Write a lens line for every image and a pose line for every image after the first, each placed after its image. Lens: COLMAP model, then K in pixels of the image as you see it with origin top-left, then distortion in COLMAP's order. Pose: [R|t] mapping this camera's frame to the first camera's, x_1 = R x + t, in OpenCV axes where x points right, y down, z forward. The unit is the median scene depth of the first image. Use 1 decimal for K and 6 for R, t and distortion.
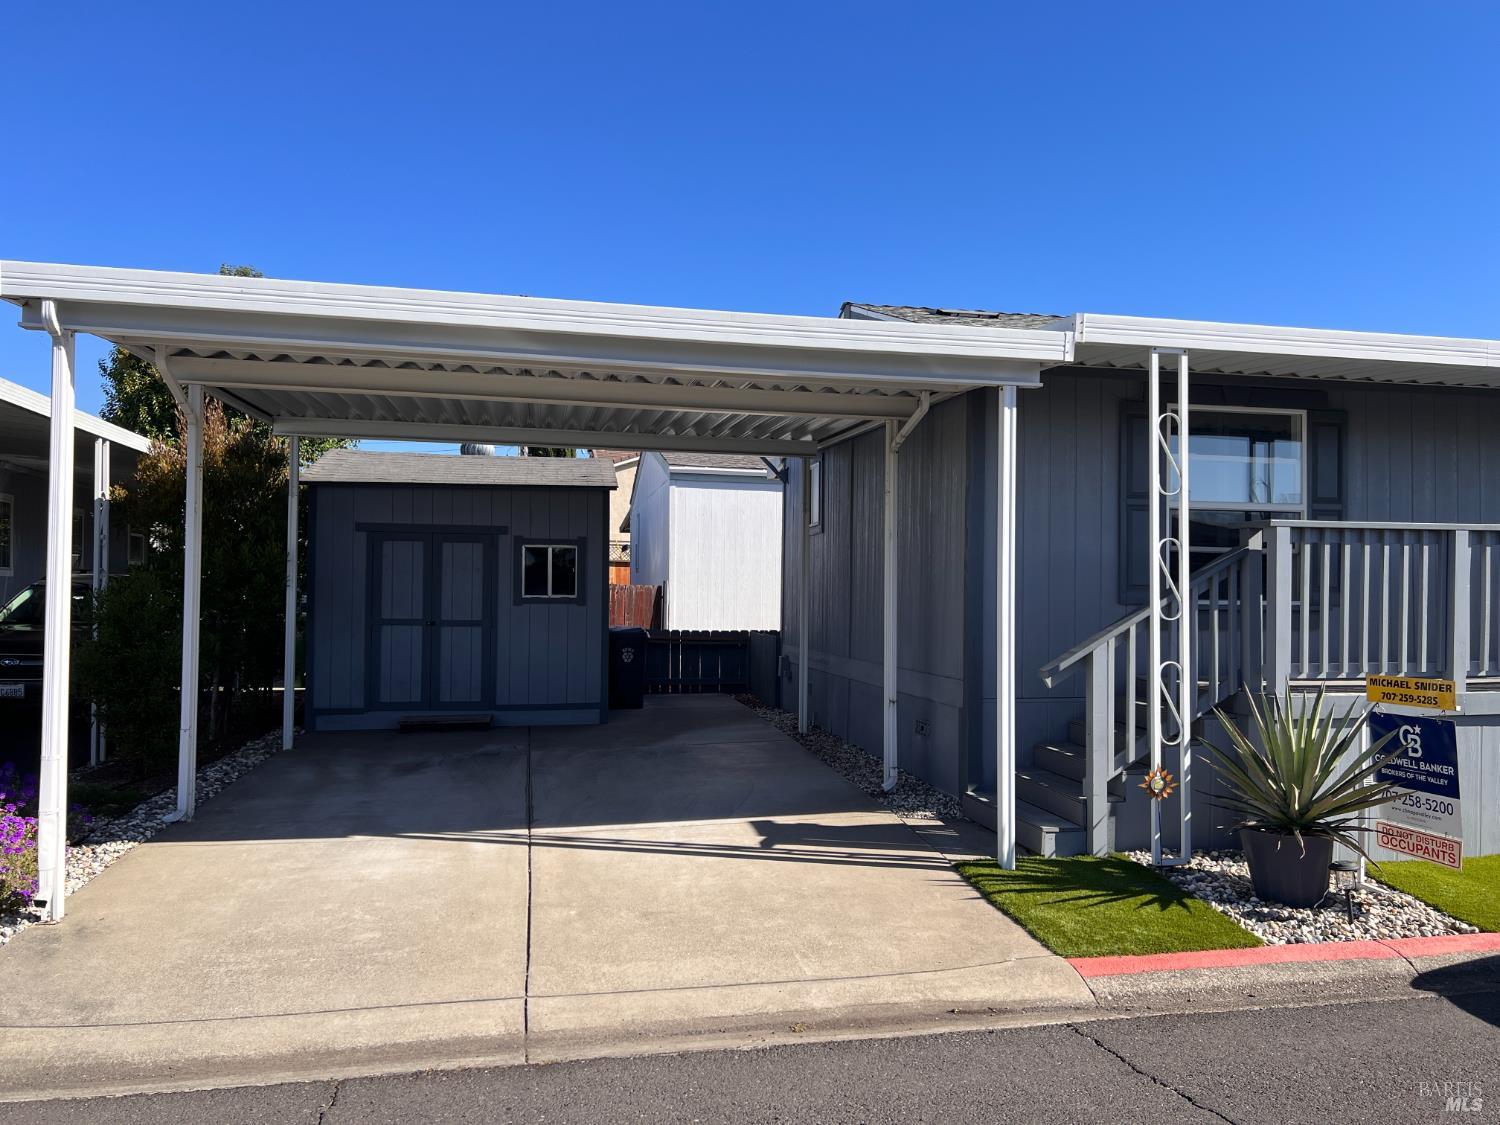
lens RADIAL K [[1102.3, 0, 772.1], [0, 1102.3, 564.4], [0, 0, 1]] dist [0.063210, -0.111337]
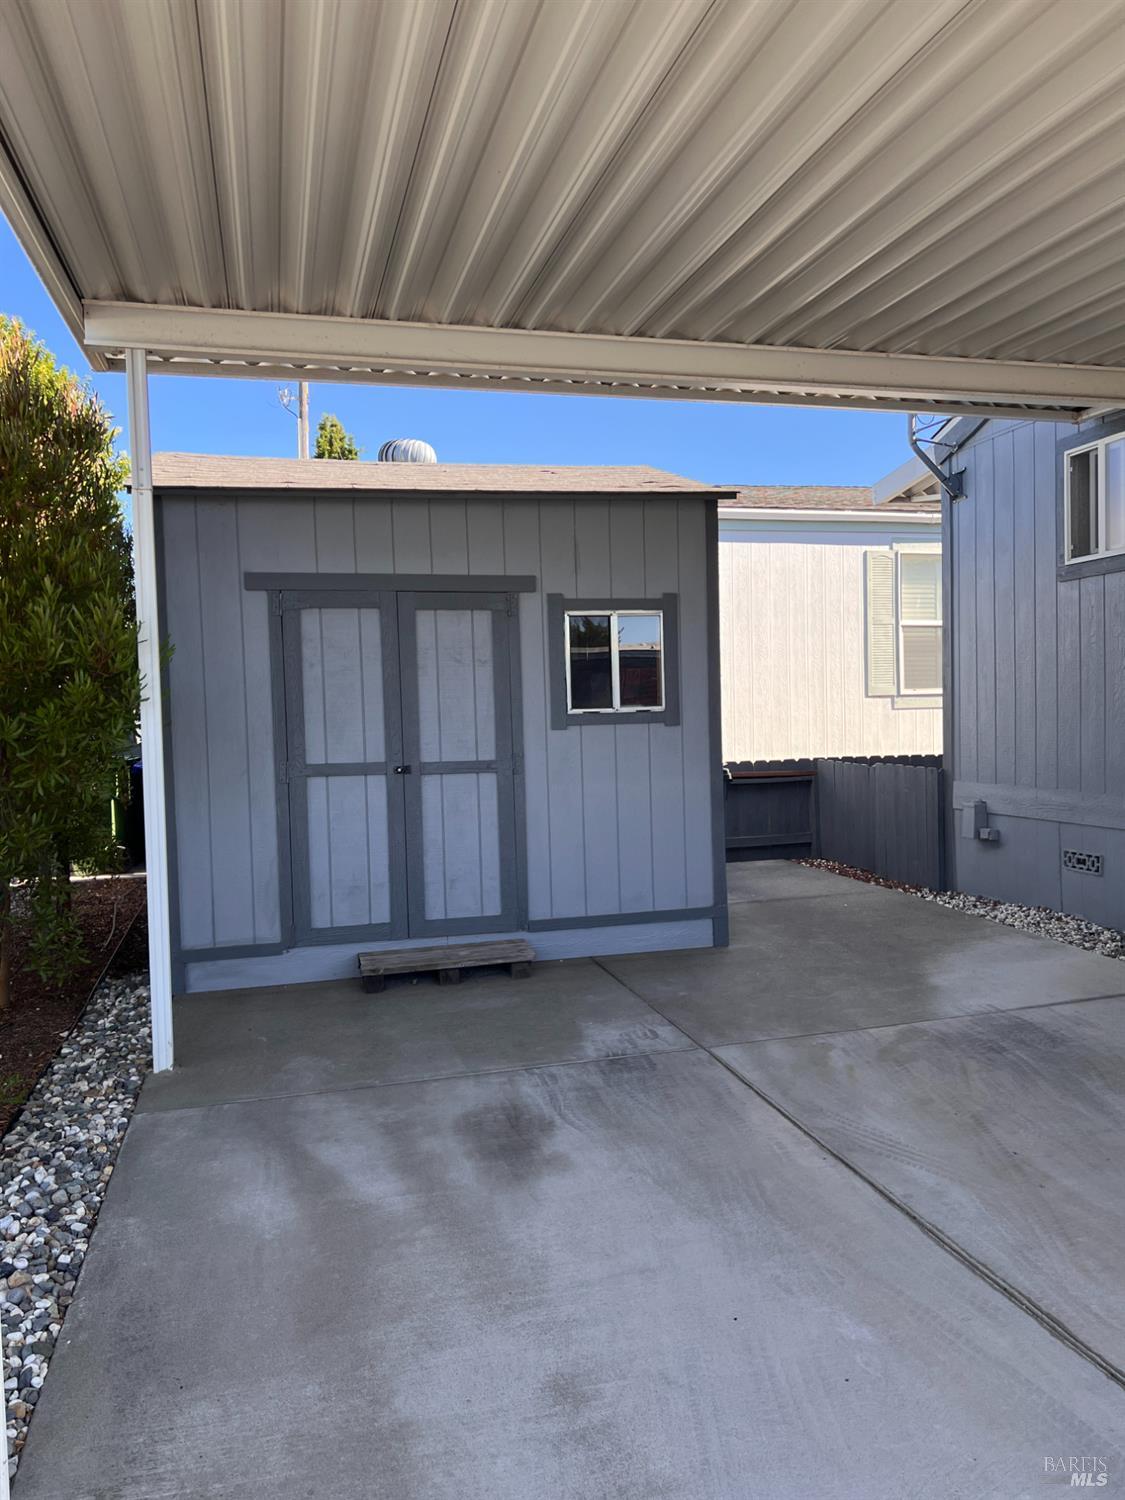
lens RADIAL K [[1102.3, 0, 563.5], [0, 1102.3, 753.8], [0, 0, 1]] dist [0.063210, -0.111337]
pose [[0.998060, -0.038139, 0.049216, -0.257608], [0.035014, 0.997408, 0.062862, 0.016324], [-0.051486, -0.061016, 0.996808, 0.488445]]
